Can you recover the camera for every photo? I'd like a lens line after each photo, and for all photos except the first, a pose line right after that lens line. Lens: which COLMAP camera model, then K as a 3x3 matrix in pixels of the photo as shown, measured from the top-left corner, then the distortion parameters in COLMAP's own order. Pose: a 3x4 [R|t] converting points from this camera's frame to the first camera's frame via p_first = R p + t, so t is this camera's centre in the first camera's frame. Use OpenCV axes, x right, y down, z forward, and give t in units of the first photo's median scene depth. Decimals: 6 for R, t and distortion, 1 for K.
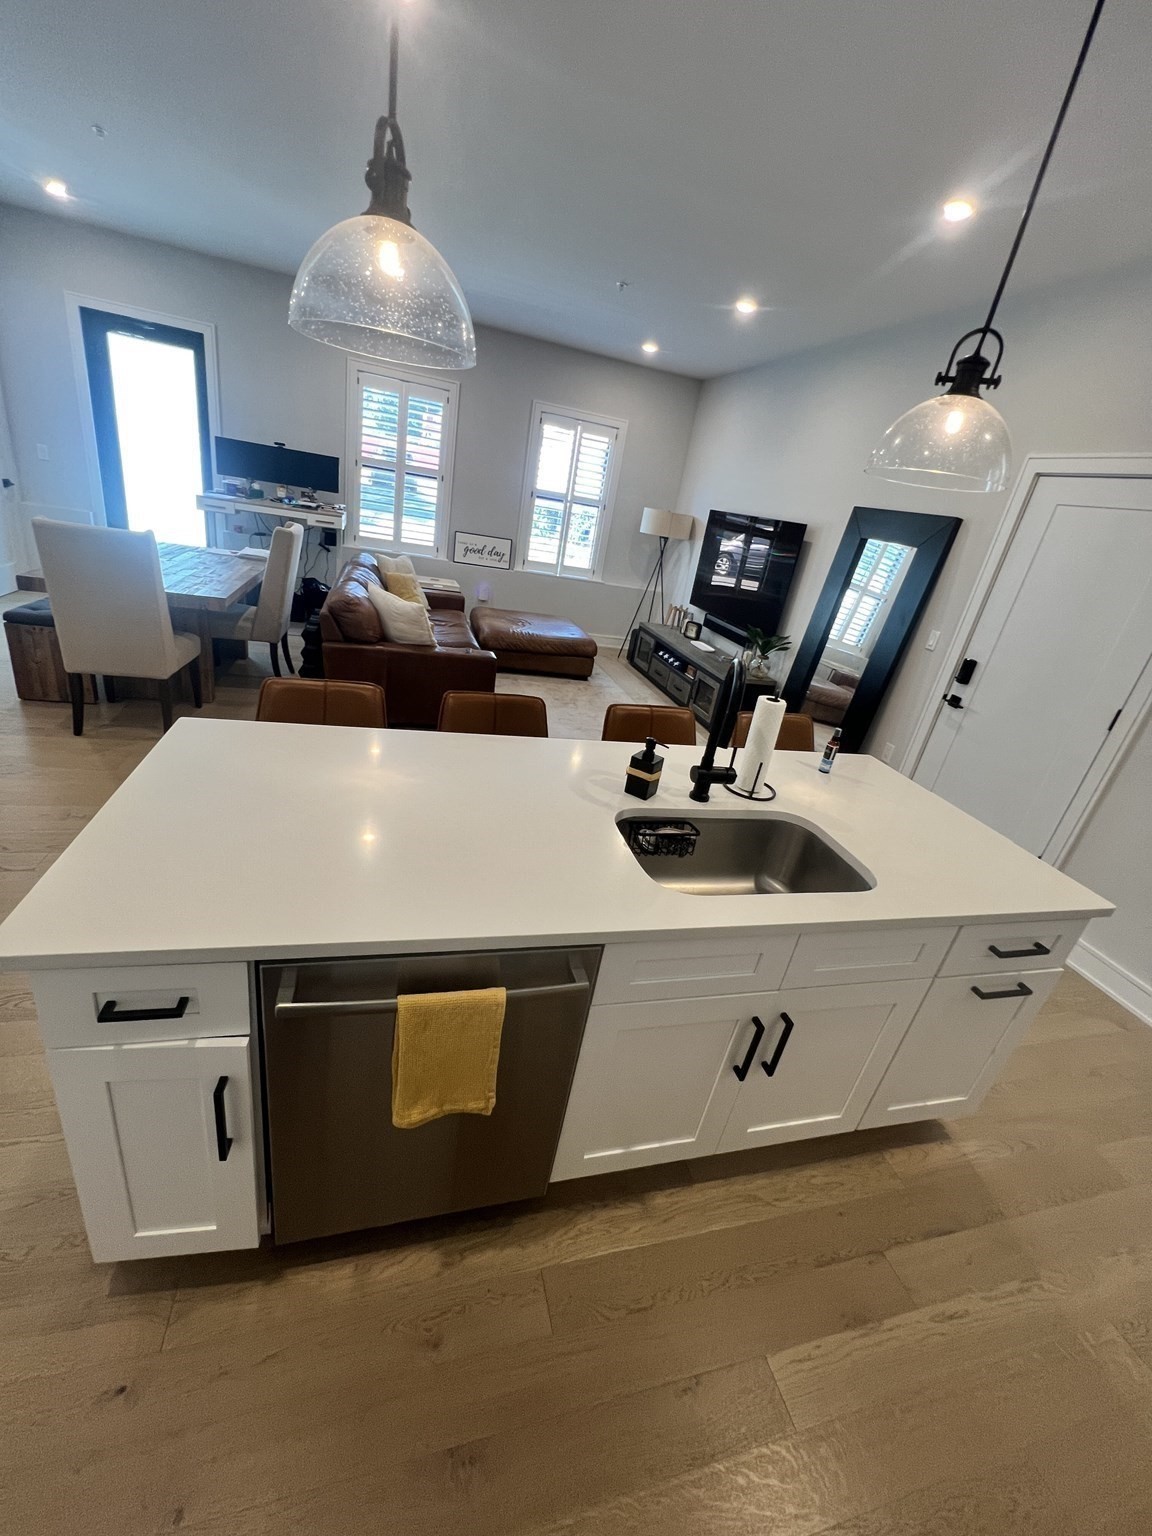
lens RADIAL K [[615.9, 0, 578.4], [0, 615.9, 768.4], [0, 0, 1]] dist [-0.003785, 0.000881]
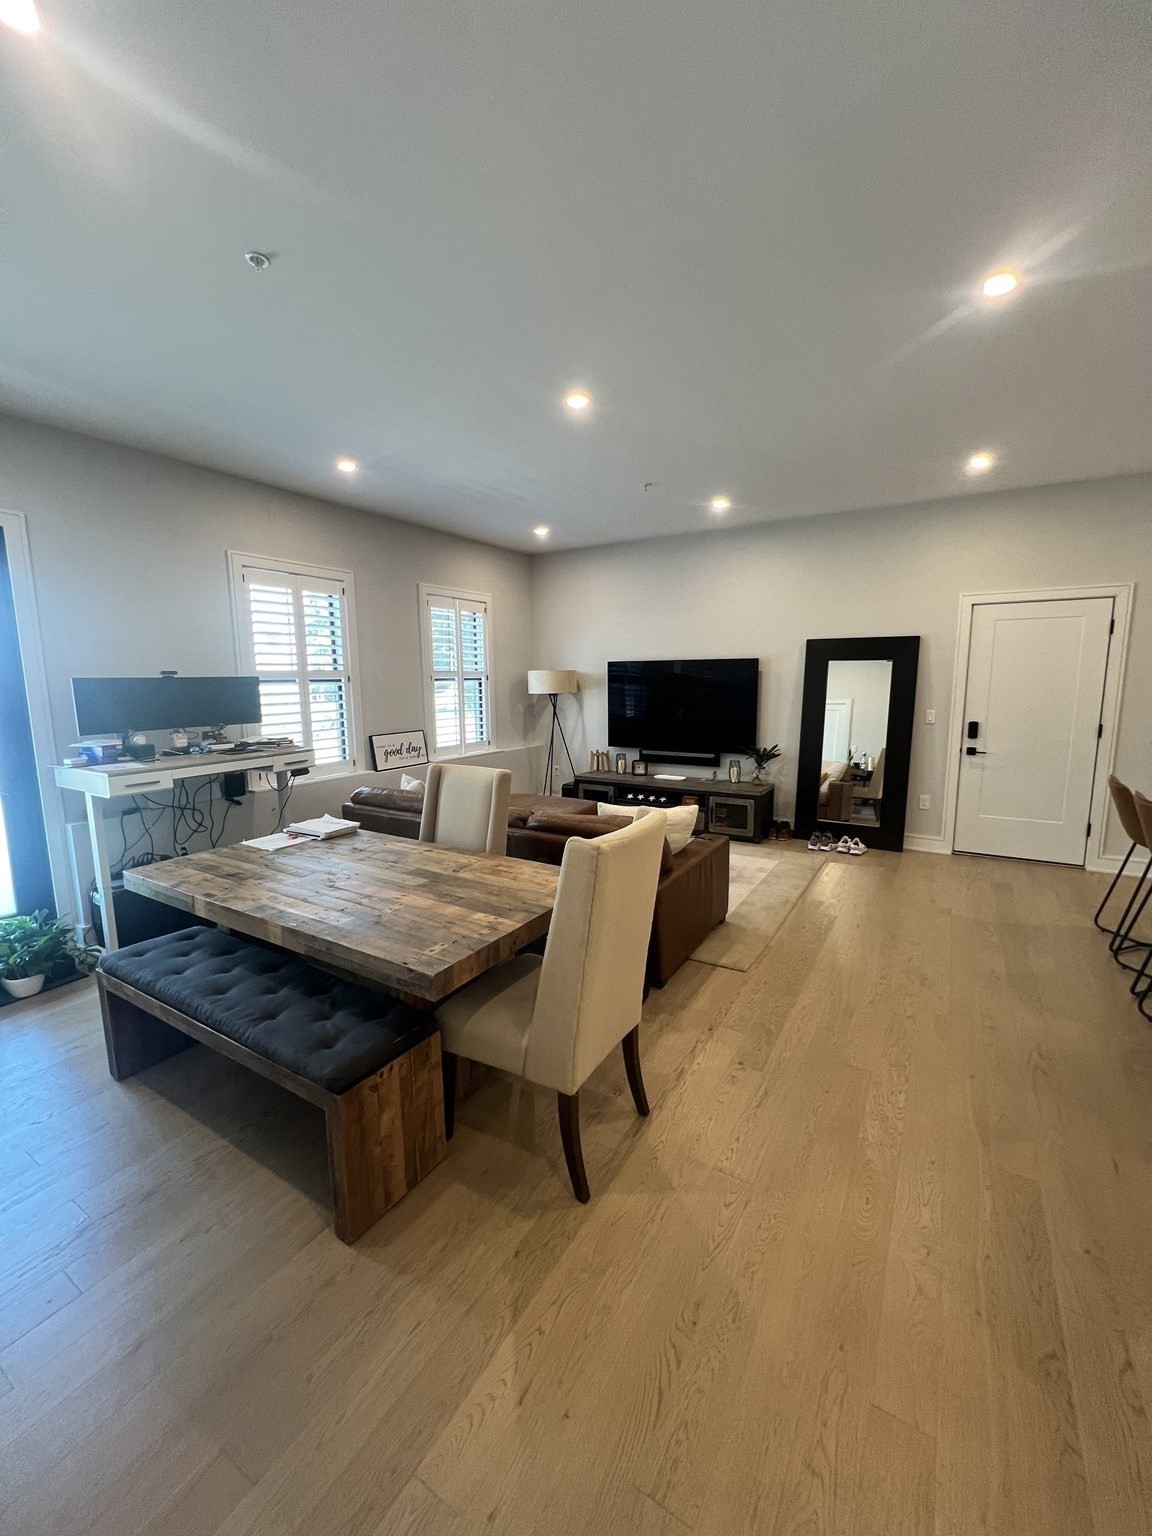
lens RADIAL K [[615.9, 0, 578.4], [0, 615.9, 768.4], [0, 0, 1]] dist [-0.003785, 0.000881]
pose [[0.718135, -0.268740, 0.641920, -0.599016], [0.394678, 0.917010, -0.057632, -0.213125], [-0.573159, 0.294739, 0.764602, 0.261729]]
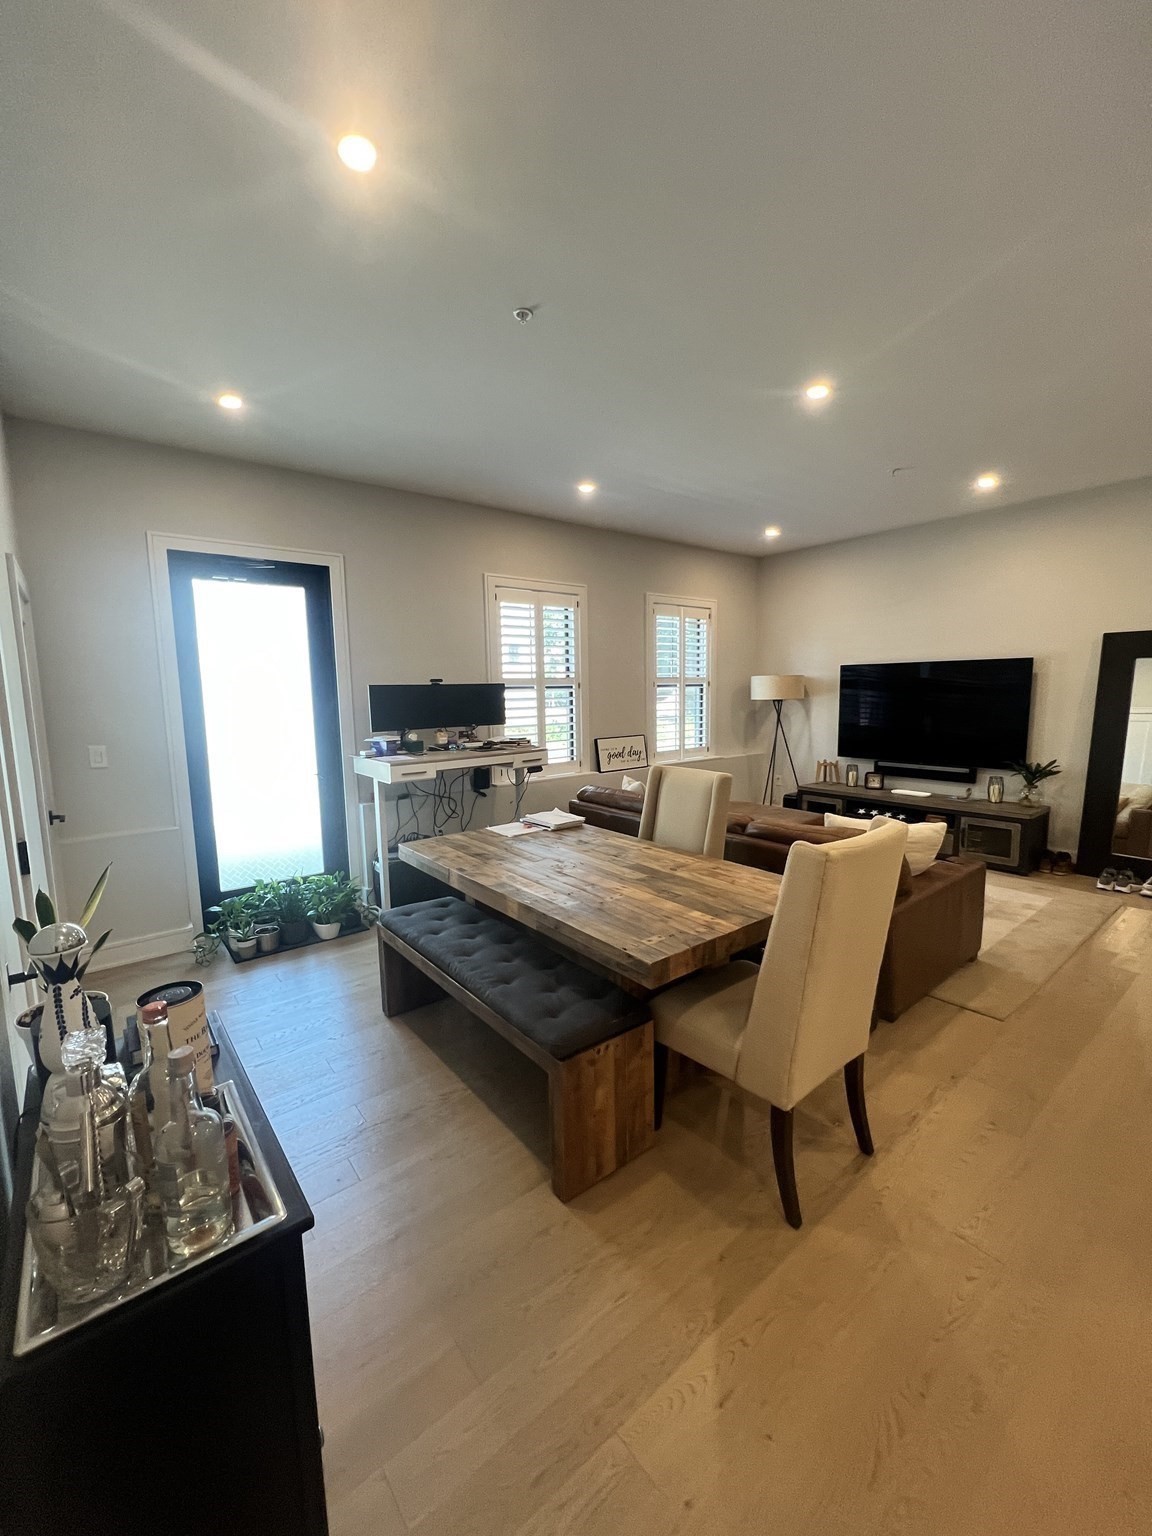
lens RADIAL K [[615.9, 0, 578.4], [0, 615.9, 768.4], [0, 0, 1]] dist [-0.003785, 0.000881]
pose [[0.904023, -0.228727, 0.361146, -0.606666], [0.312947, 0.929618, -0.194611, -0.208767], [-0.291216, 0.288952, 0.911976, 0.259888]]
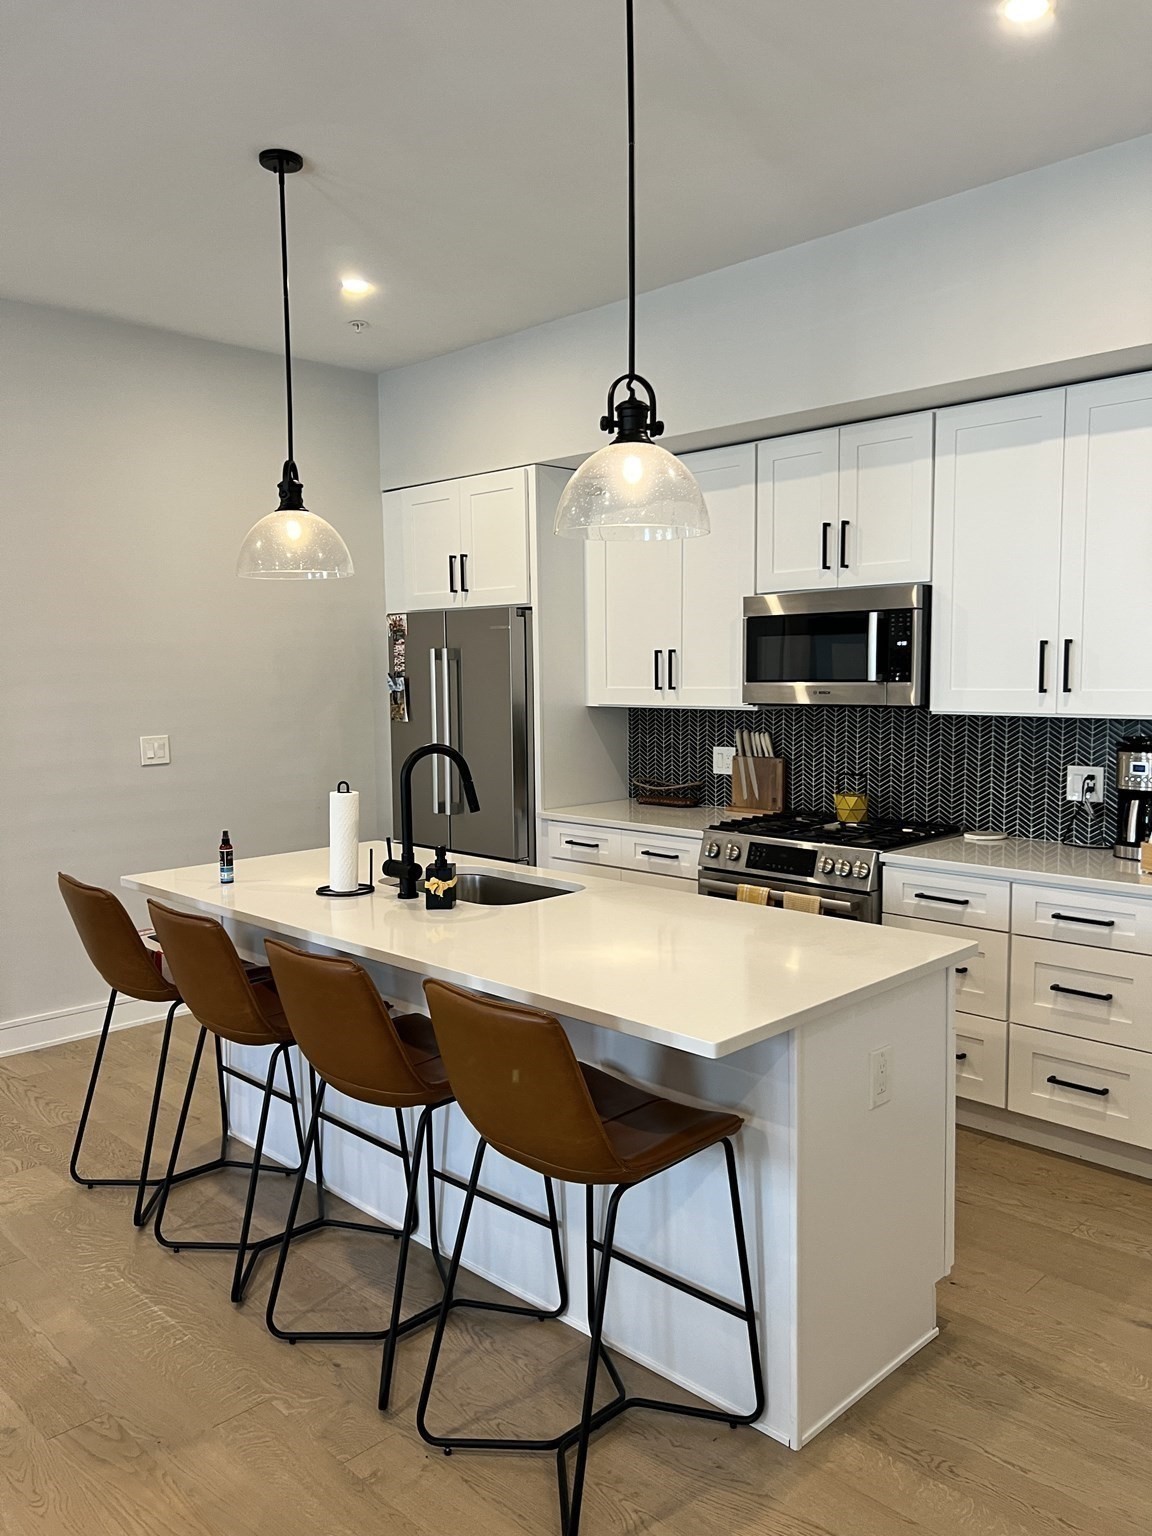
lens RADIAL K [[1146.9, 0, 584.8], [0, 1146.9, 780.3], [0, 0, 1]] dist [0.086126, -0.151957]
pose [[-0.493047, -0.243457, 0.835245, -0.417906], [0.284414, 0.862194, 0.419202, -0.235359], [-0.822200, 0.444242, -0.355859, 0.394481]]
